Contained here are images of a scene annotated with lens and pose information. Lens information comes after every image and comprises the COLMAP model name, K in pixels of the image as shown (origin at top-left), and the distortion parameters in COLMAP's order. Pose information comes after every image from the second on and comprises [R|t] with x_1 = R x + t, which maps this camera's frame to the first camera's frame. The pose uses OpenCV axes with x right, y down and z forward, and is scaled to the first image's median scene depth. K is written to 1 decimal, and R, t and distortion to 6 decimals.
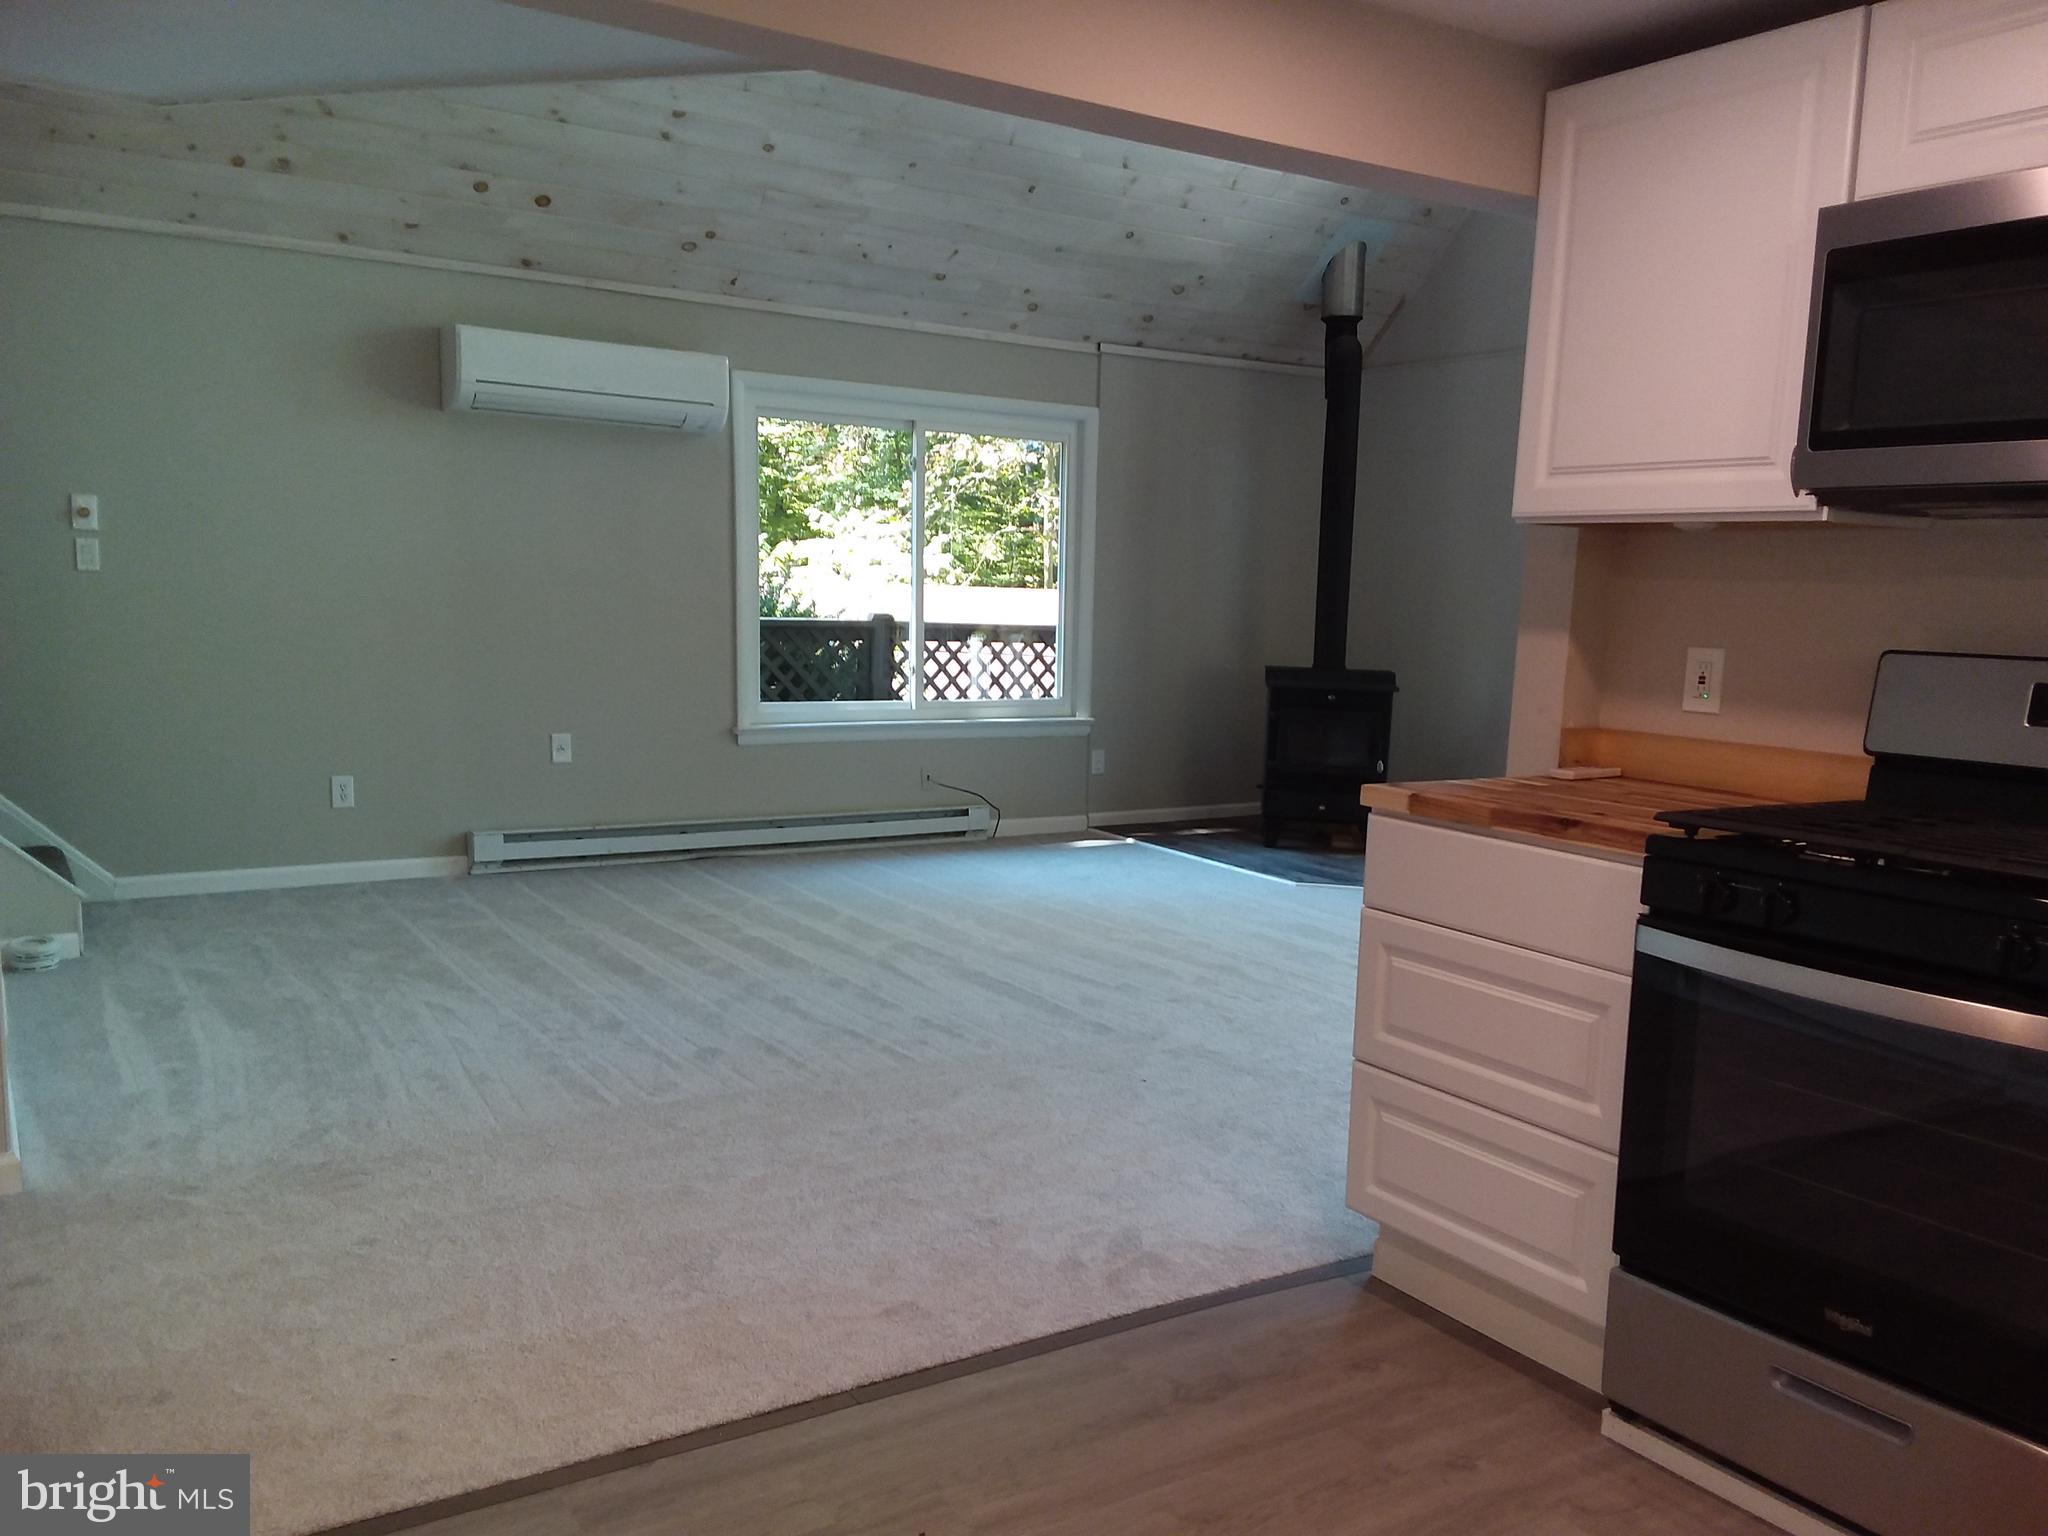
lens RADIAL K [[1647.7, 0, 1025.4], [0, 1647.7, 794.9], [0, 0, 1]] dist [0.132452, -0.224599]
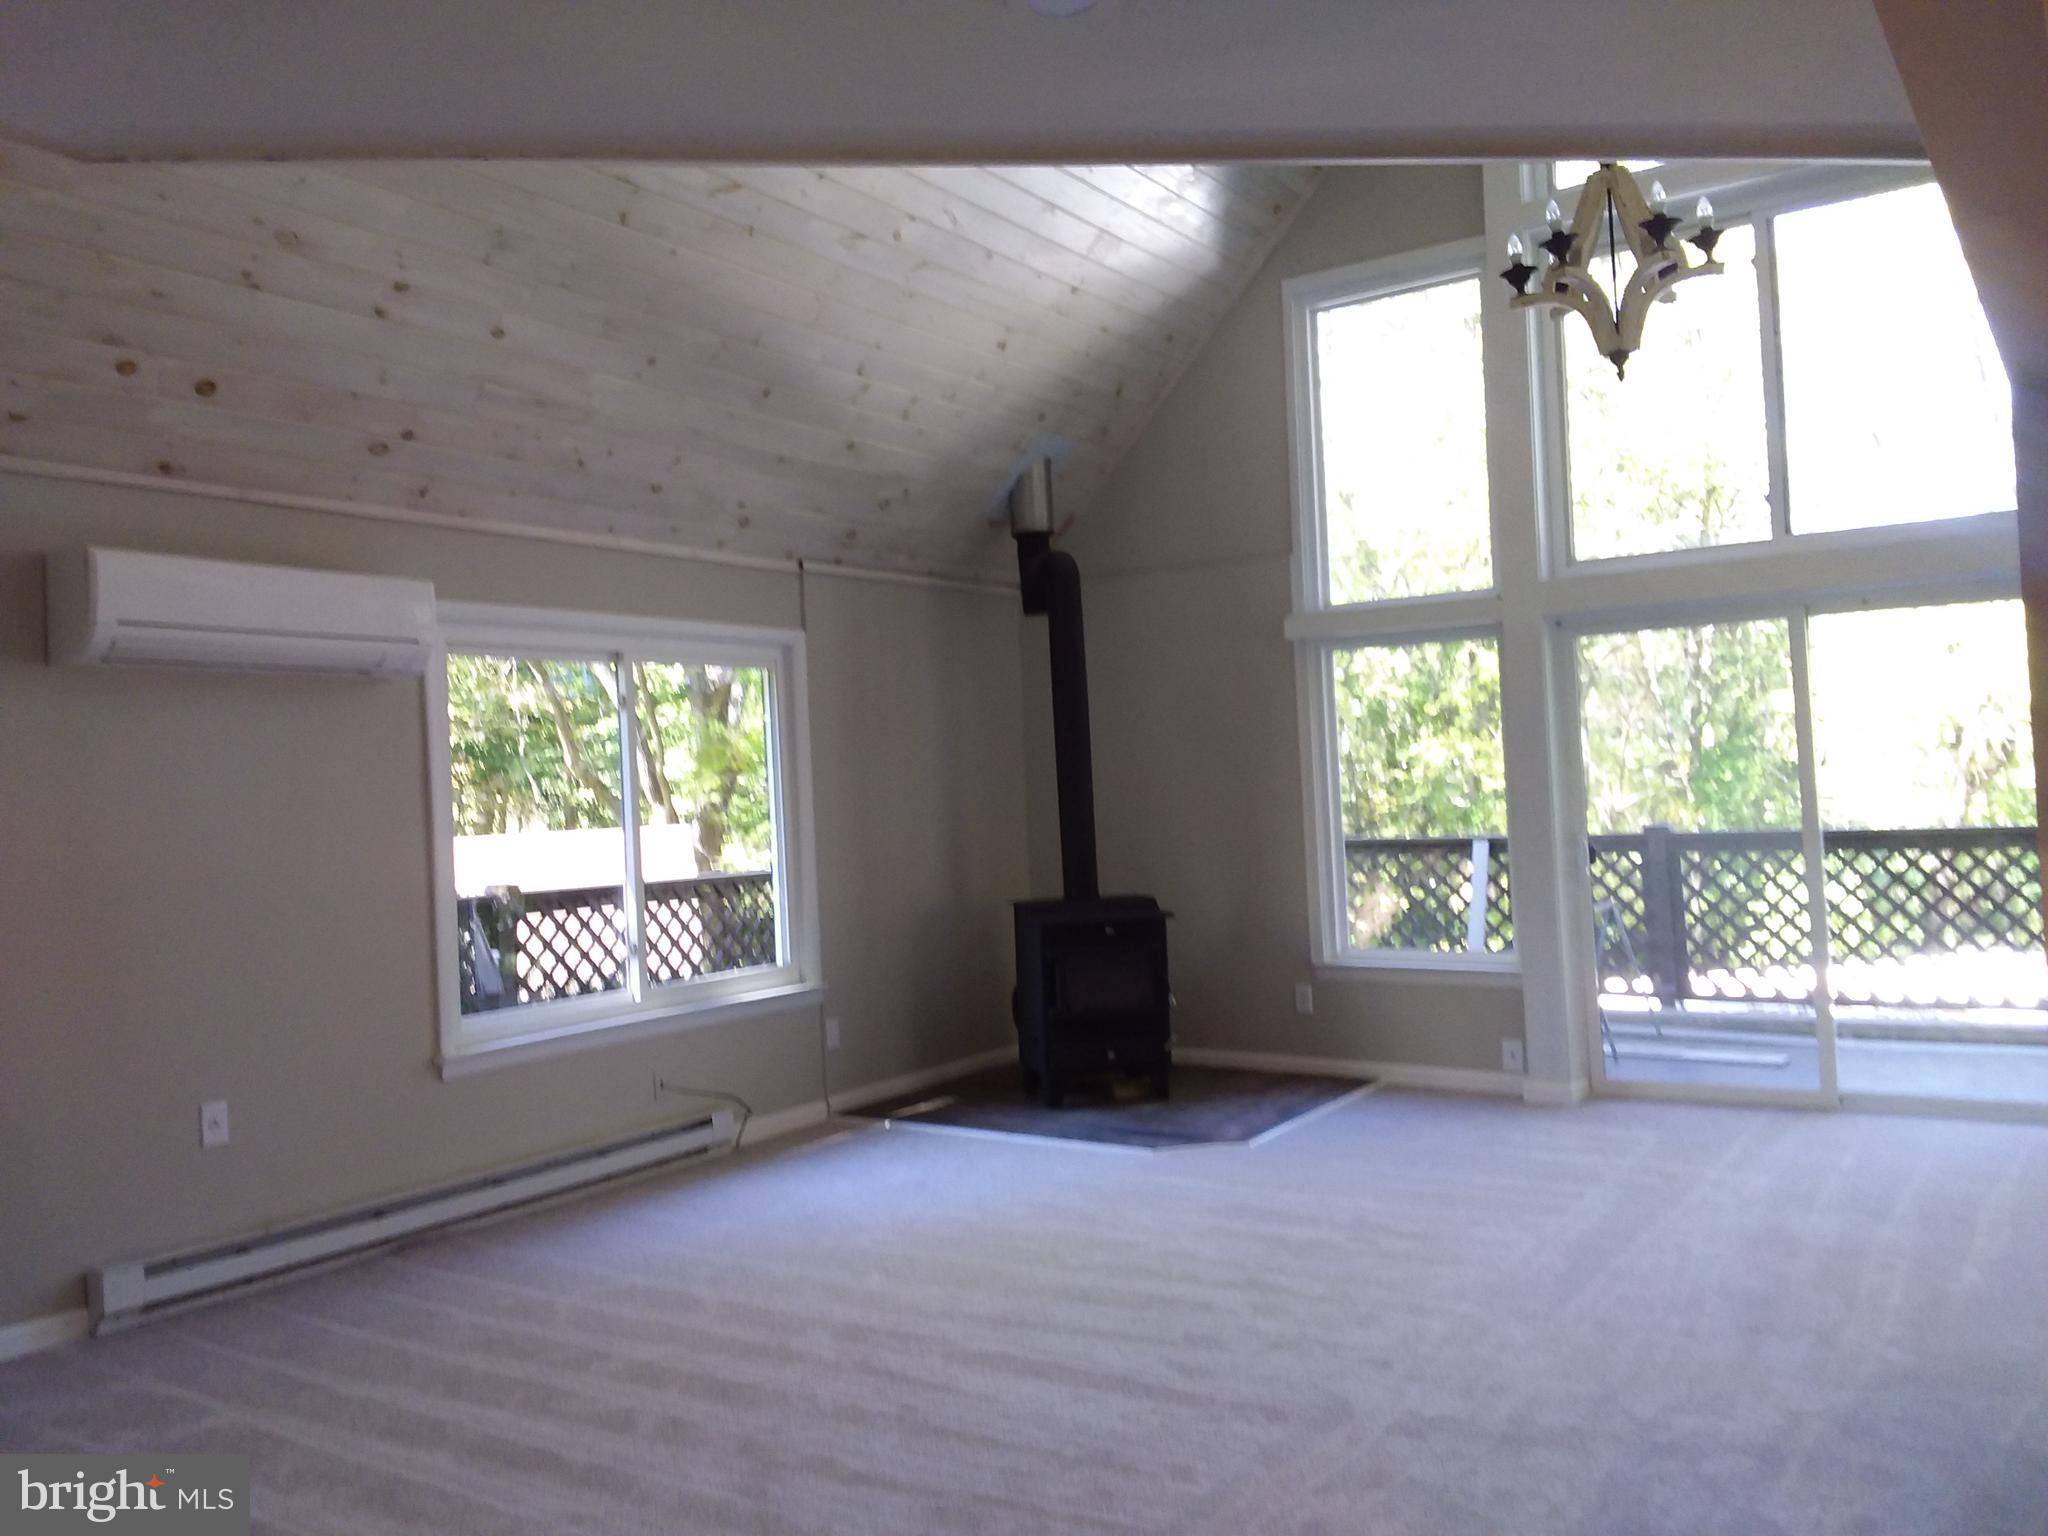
lens RADIAL K [[1651.1, 0, 1022.0], [0, 1651.1, 707.2], [0, 0, 1]] dist [0.141004, -0.221684]
pose [[0.921908, -0.053533, 0.383693, -0.229433], [0.123155, 0.979528, -0.159244, -0.045050], [-0.367313, 0.194062, 0.909627, 0.190591]]
